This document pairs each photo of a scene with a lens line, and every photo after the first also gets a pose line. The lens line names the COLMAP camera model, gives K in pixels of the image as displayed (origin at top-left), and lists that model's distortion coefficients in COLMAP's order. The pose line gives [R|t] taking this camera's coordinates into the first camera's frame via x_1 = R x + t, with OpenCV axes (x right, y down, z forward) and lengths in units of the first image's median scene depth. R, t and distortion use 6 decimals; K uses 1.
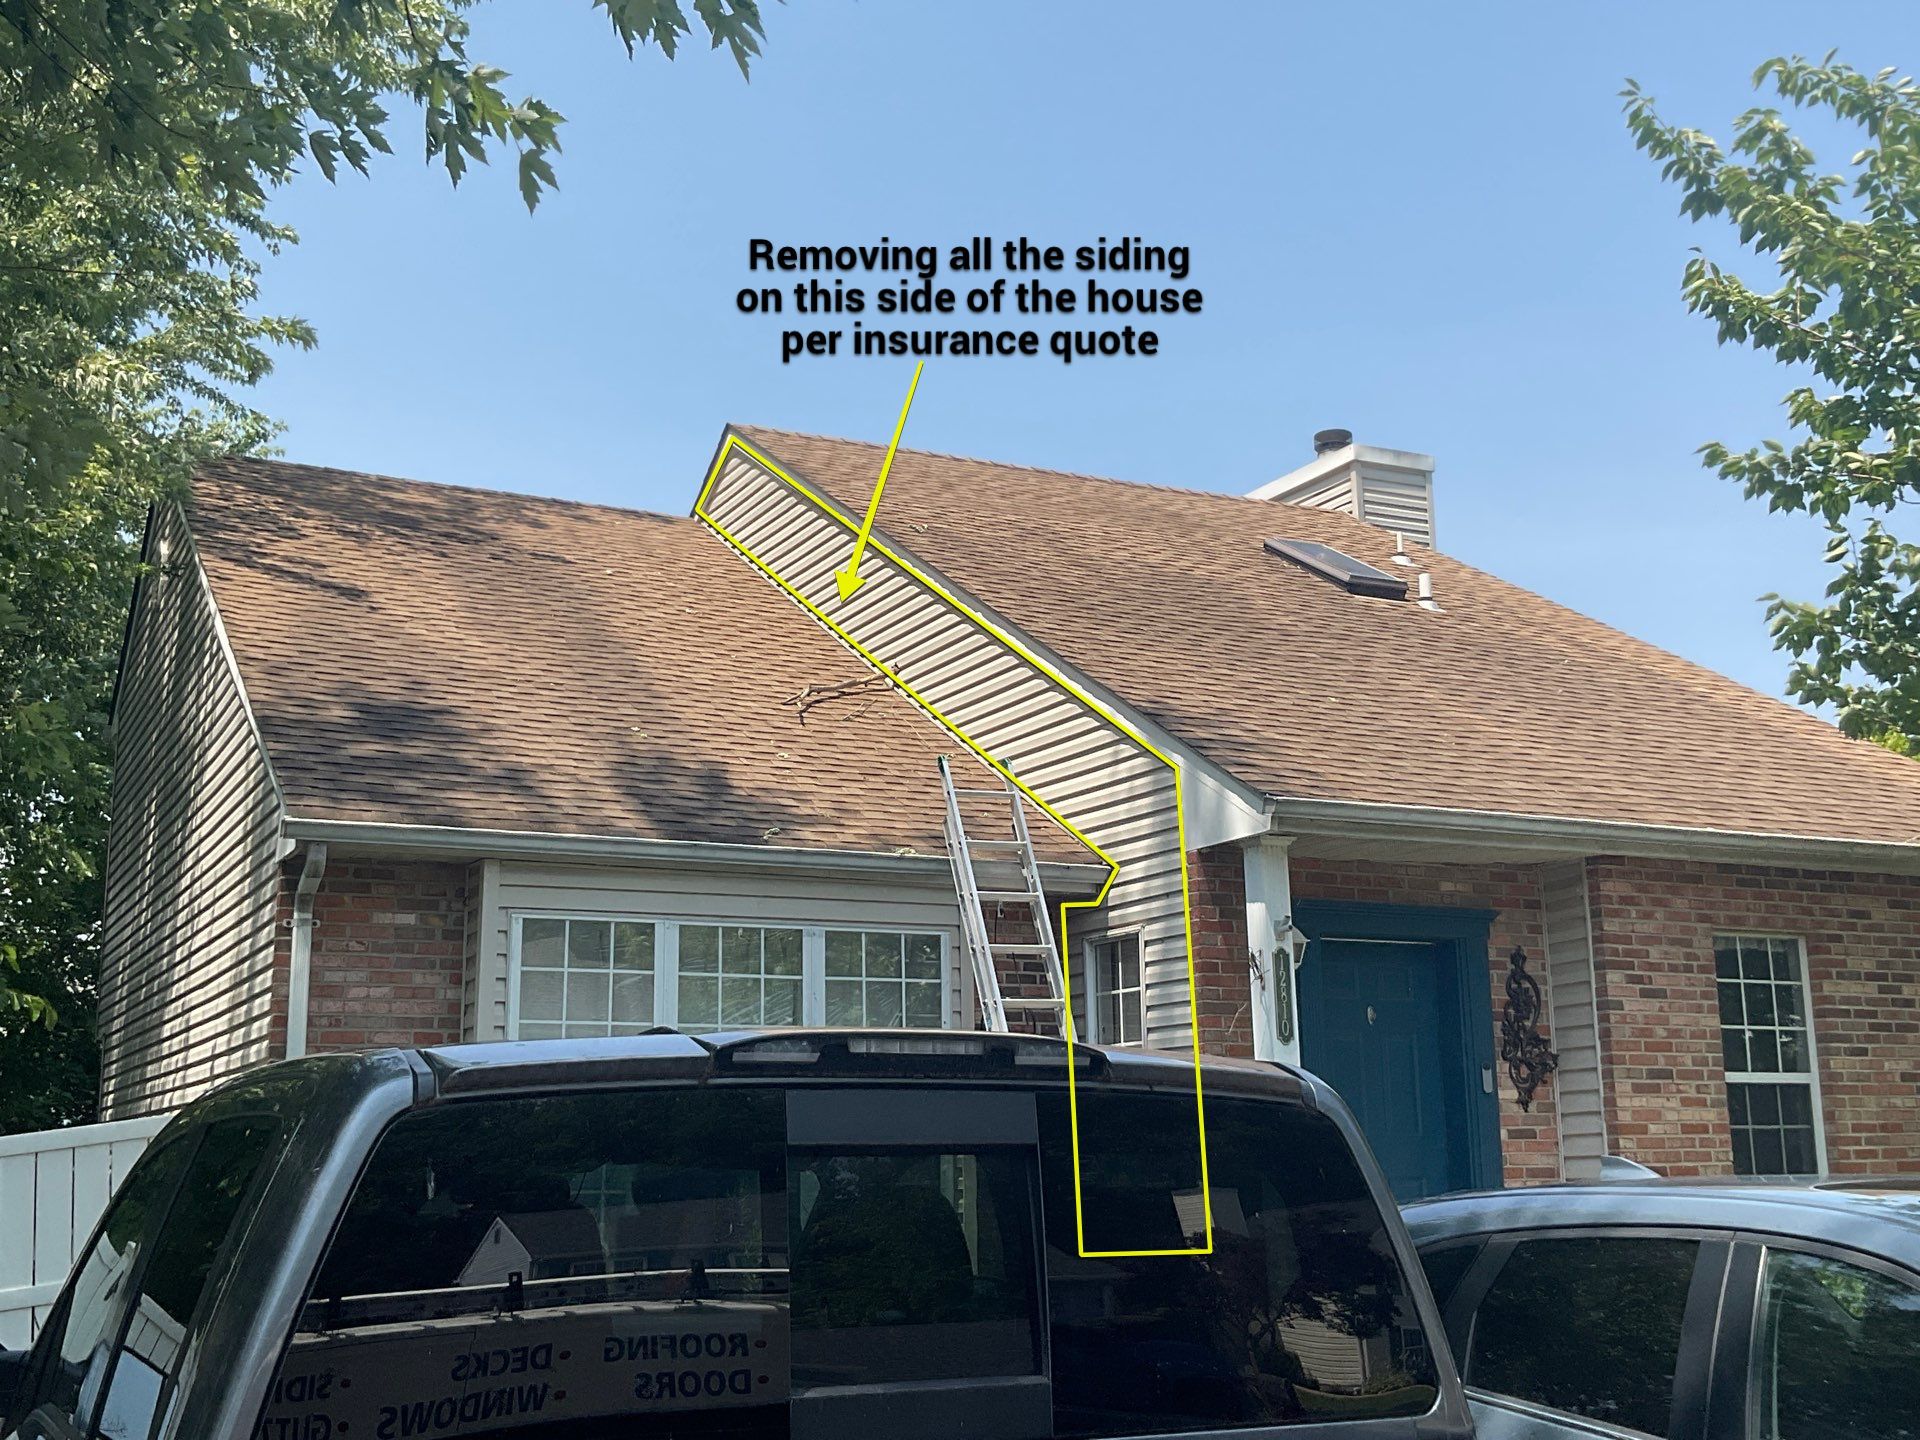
lens RADIAL K [[2173.0, 0, 936.8], [0, 2173.0, 675.9], [0, 0, 1]] dist [0.046959, 0.000000]
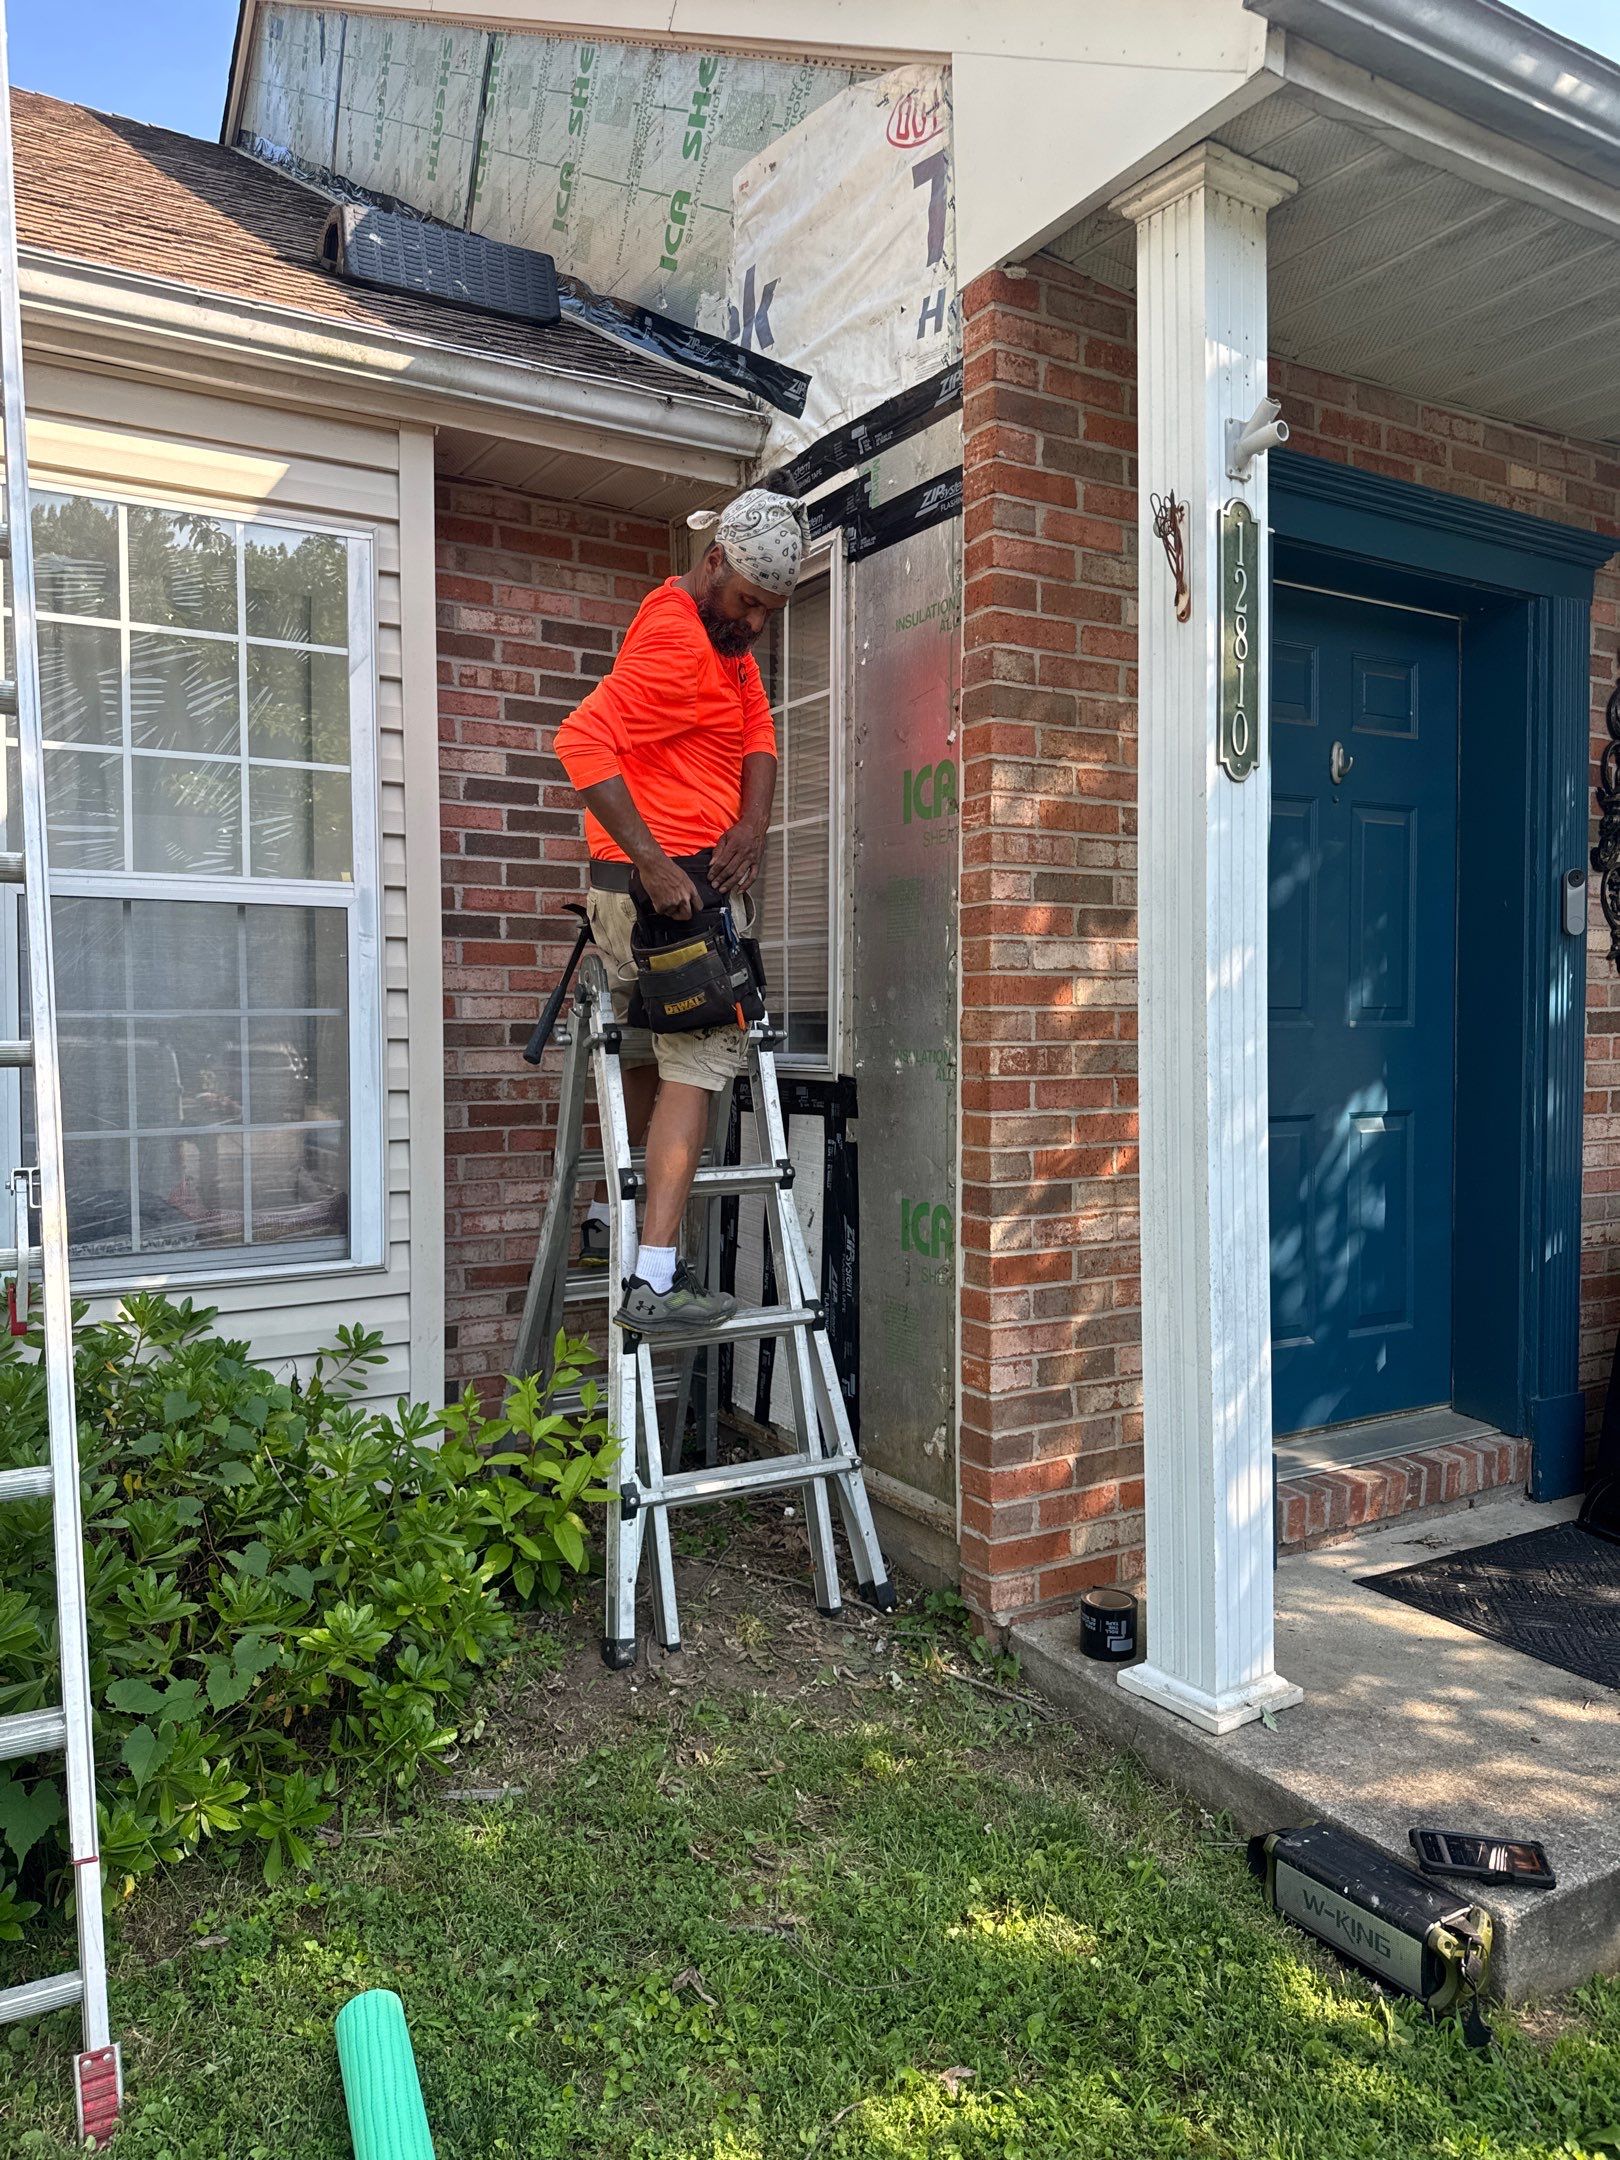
lens RADIAL K [[1551.6, 0, 791.1], [0, 1551.6, 1077.8], [0, 0, 1]] dist [0.052620, -0.055893]
pose [[0.997229, 0.006459, 0.074115, 0.063232], [-0.024948, 0.967573, 0.251357, 0.139249], [-0.070088, -0.252510, 0.965053, 0.675548]]
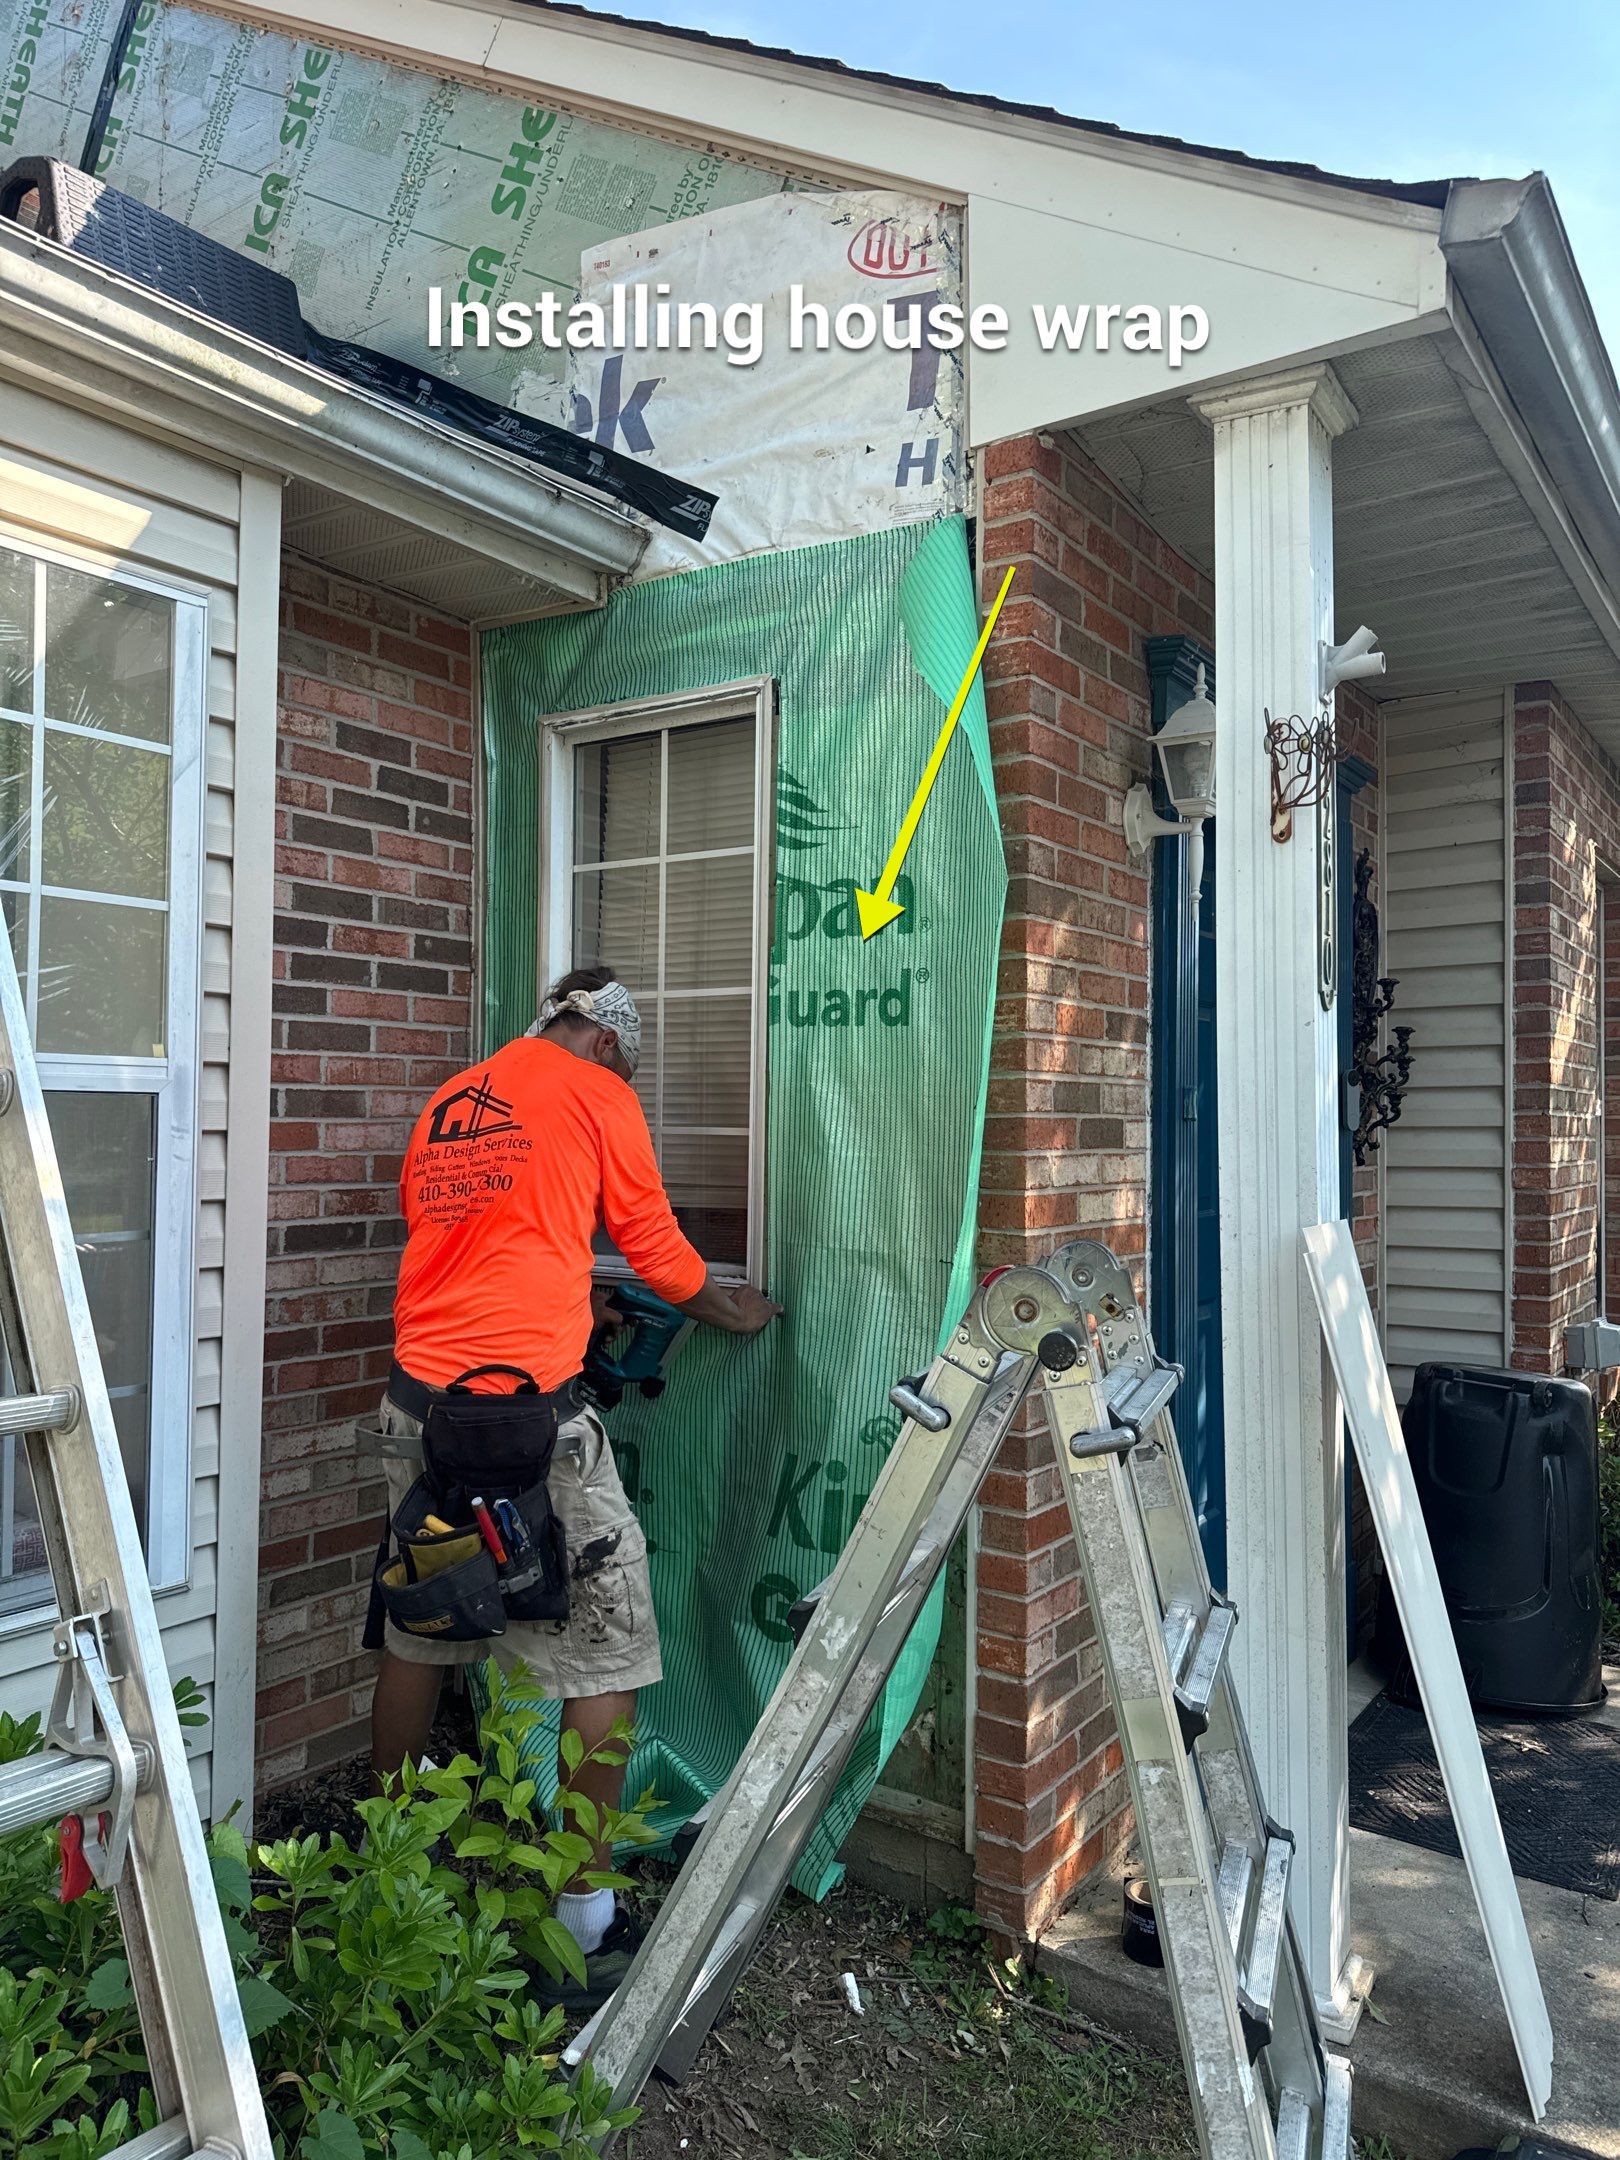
lens RADIAL K [[1551.6, 0, 815.5], [0, 1551.6, 1085.6], [0, 0, 1]] dist [0.052620, -0.055893]
pose [[0.873994, 0.030489, 0.484980, -0.024029], [-0.125034, 0.978536, 0.163810, 0.136479], [-0.469576, -0.203808, 0.859046, 0.745144]]
